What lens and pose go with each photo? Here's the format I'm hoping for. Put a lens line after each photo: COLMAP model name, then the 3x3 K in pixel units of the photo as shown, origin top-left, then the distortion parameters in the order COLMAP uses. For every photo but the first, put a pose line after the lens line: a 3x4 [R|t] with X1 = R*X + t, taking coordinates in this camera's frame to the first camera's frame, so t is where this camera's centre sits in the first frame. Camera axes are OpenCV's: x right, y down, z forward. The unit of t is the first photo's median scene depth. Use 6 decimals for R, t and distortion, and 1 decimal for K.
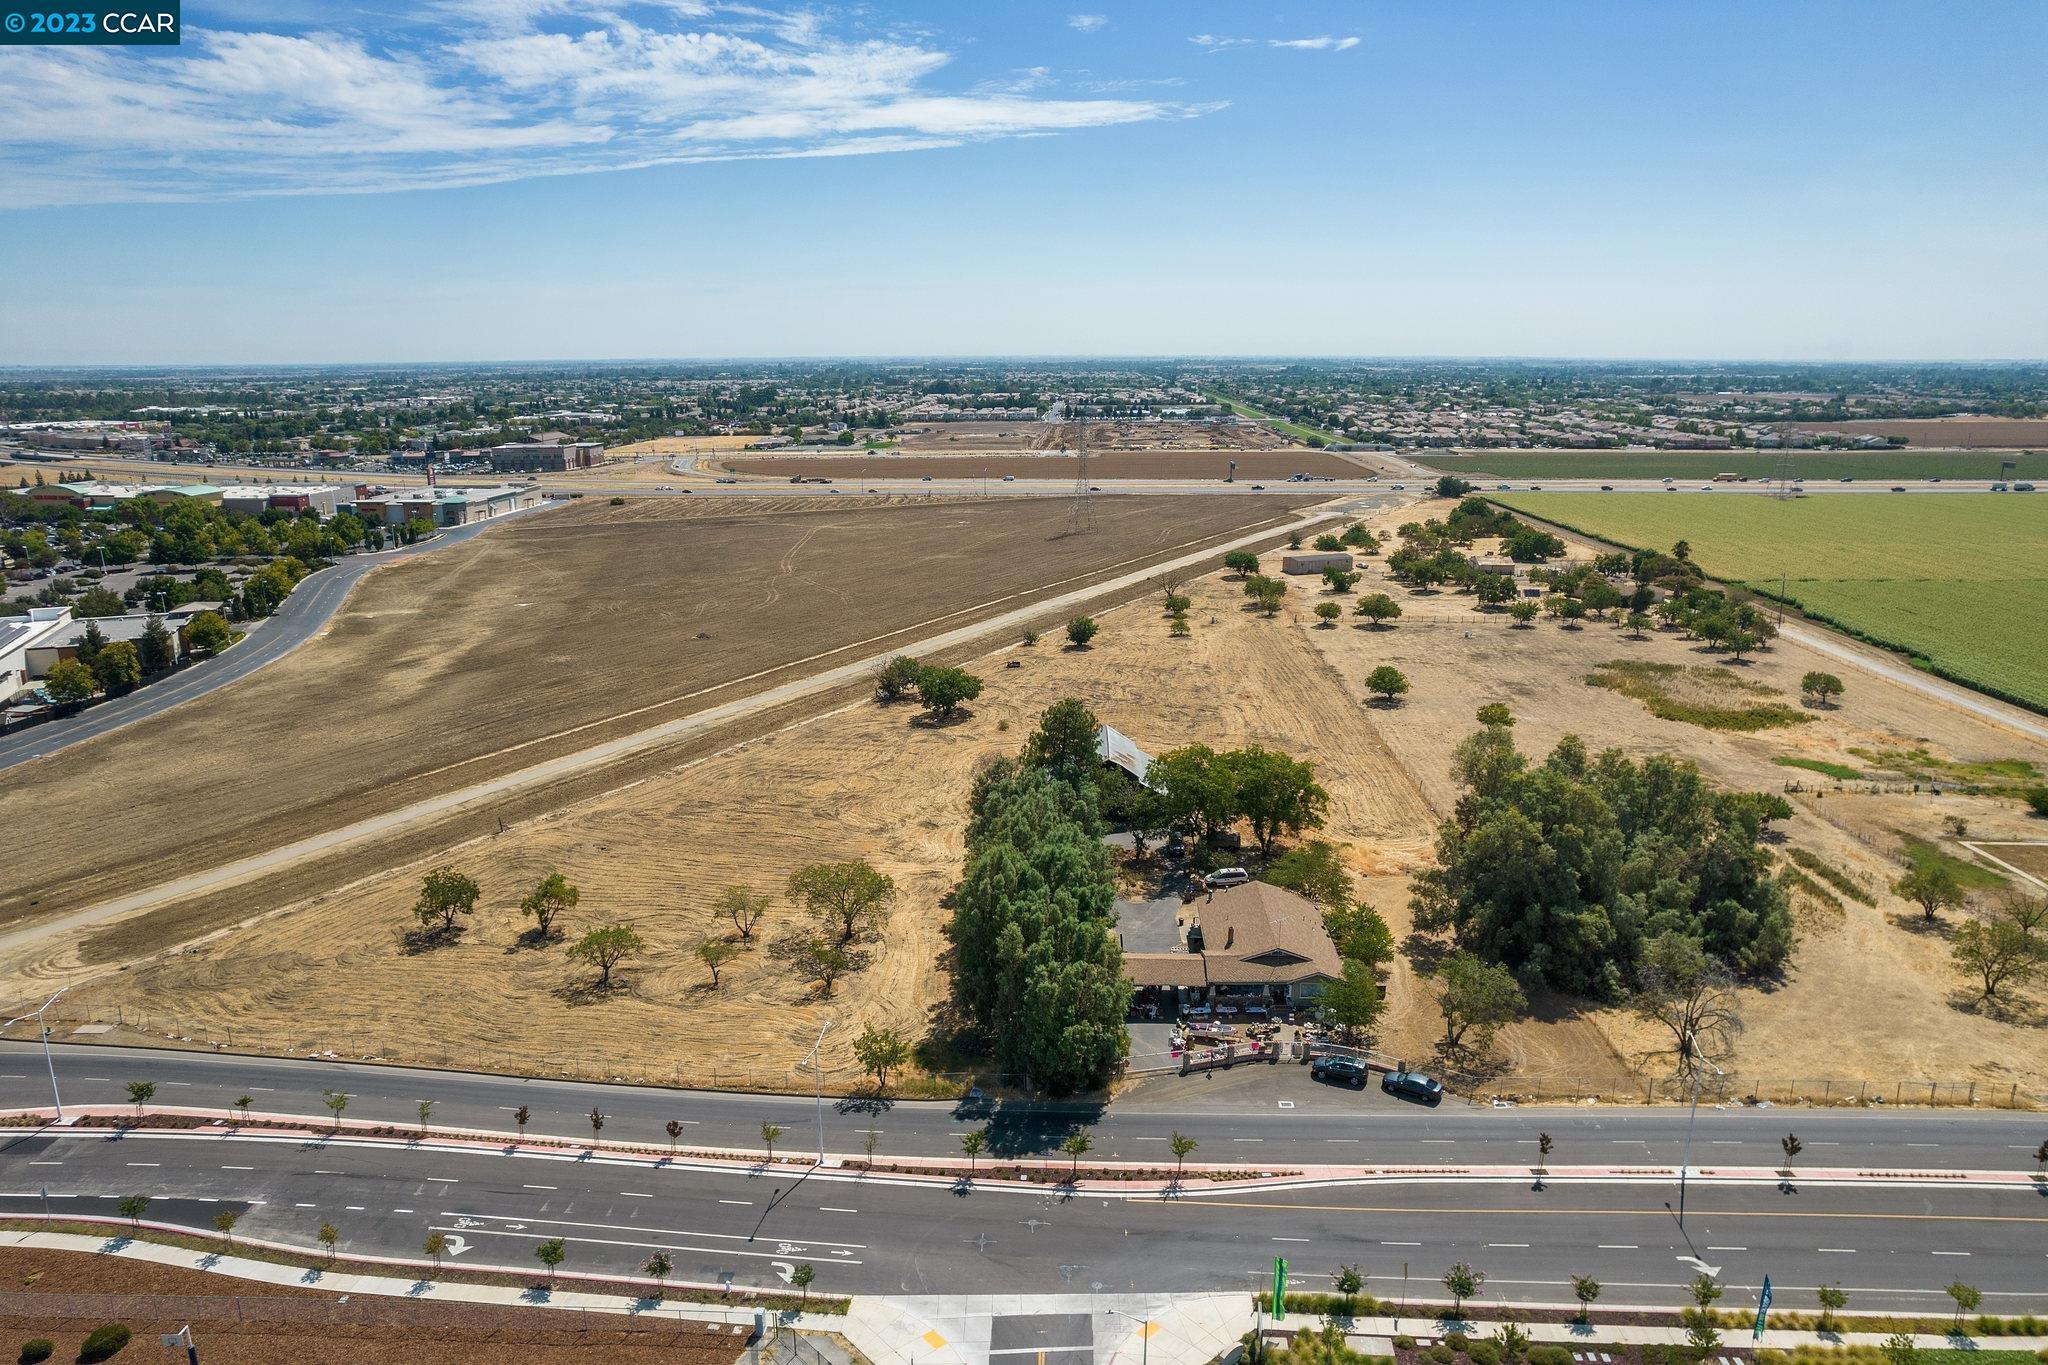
lens RADIAL K [[1313.3, 0, 1029.1], [0, 1313.3, 676.1], [0, 0, 1]] dist [-0.083864, 0.077637]
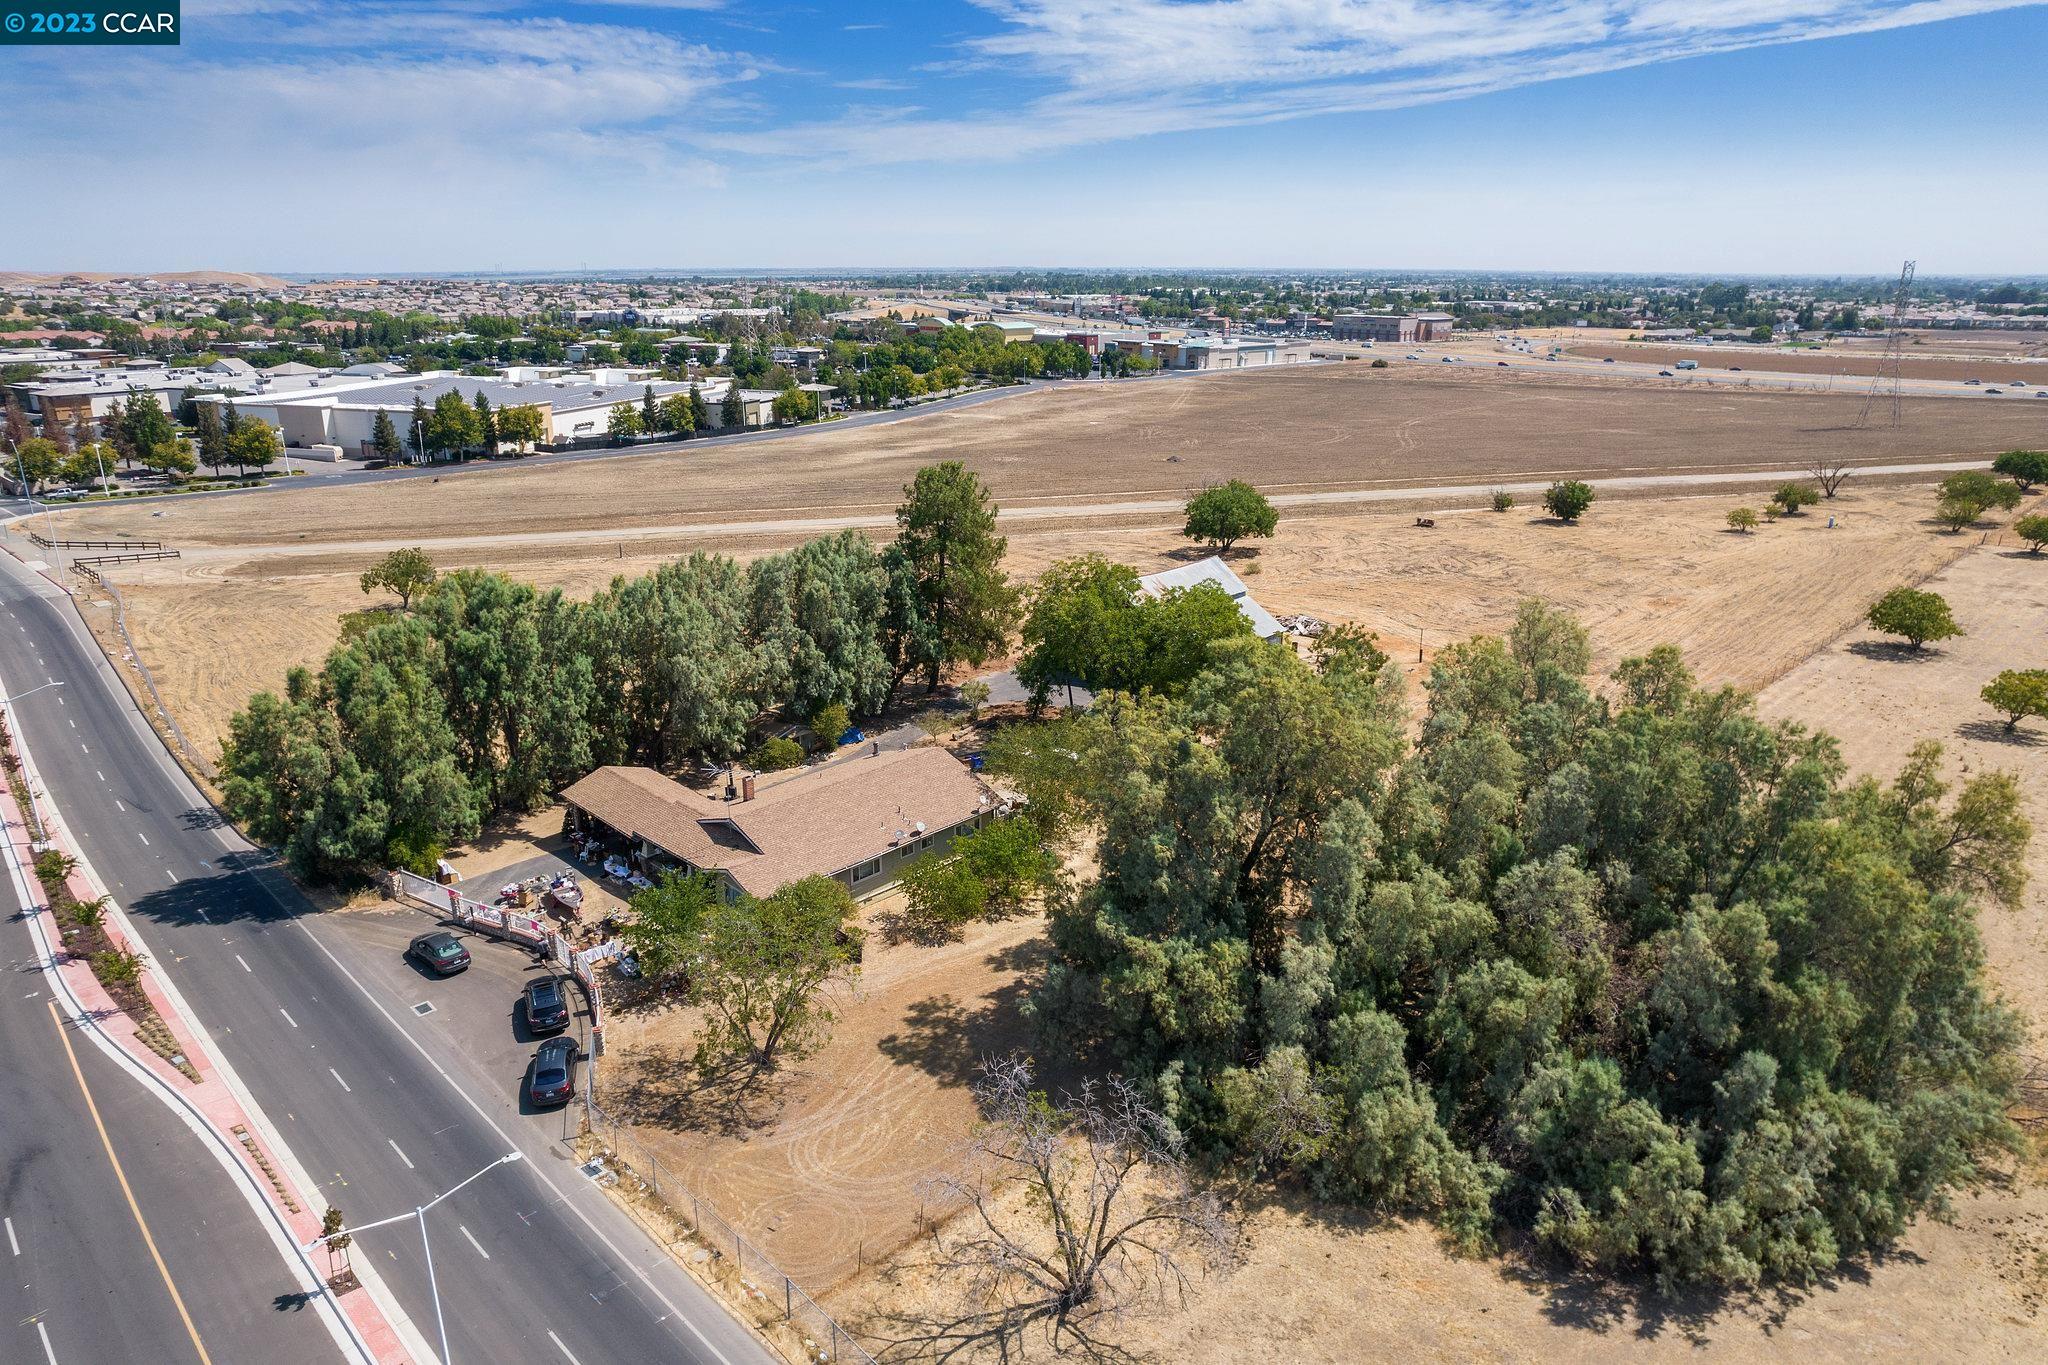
lens RADIAL K [[1313.3, 0, 1029.1], [0, 1313.3, 676.1], [0, 0, 1]] dist [-0.083864, 0.077637]
pose [[0.737815, 0.207284, -0.642388, 0.763971], [-0.165939, 0.978176, 0.125046, 0.050777], [0.654288, 0.014336, 0.756109, 0.717518]]
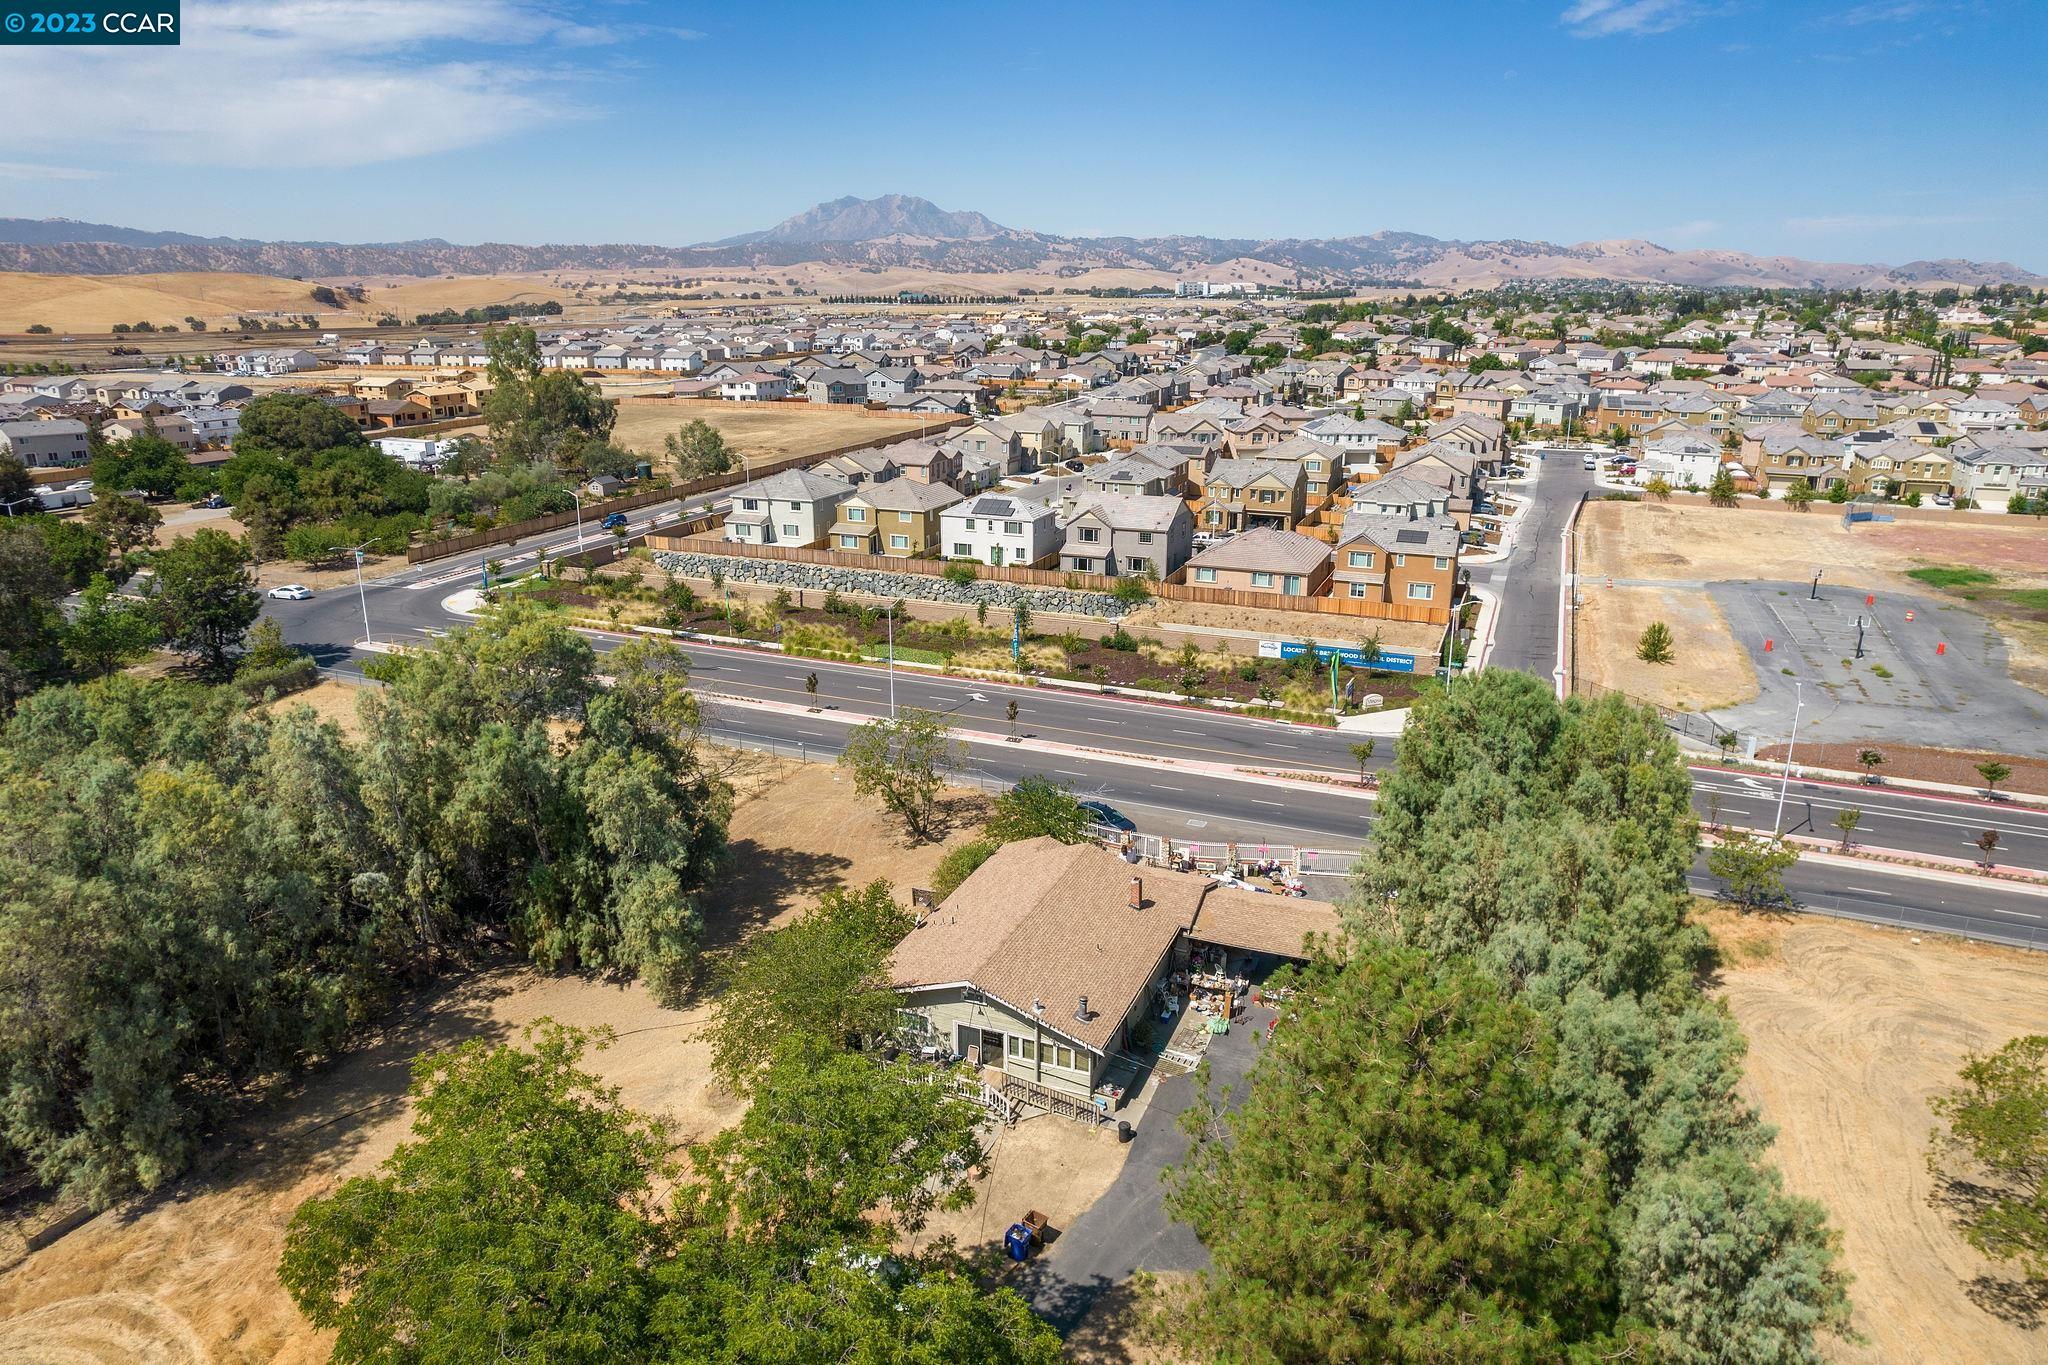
lens RADIAL K [[1313.3, 0, 1029.1], [0, 1313.3, 676.1], [0, 0, 1]] dist [-0.083864, 0.077637]
pose [[-0.940870, -0.097668, 0.324385, 0.036711], [0.081498, 0.864162, 0.496571, -0.172053], [-0.328820, 0.493645, -0.805104, 1.647437]]
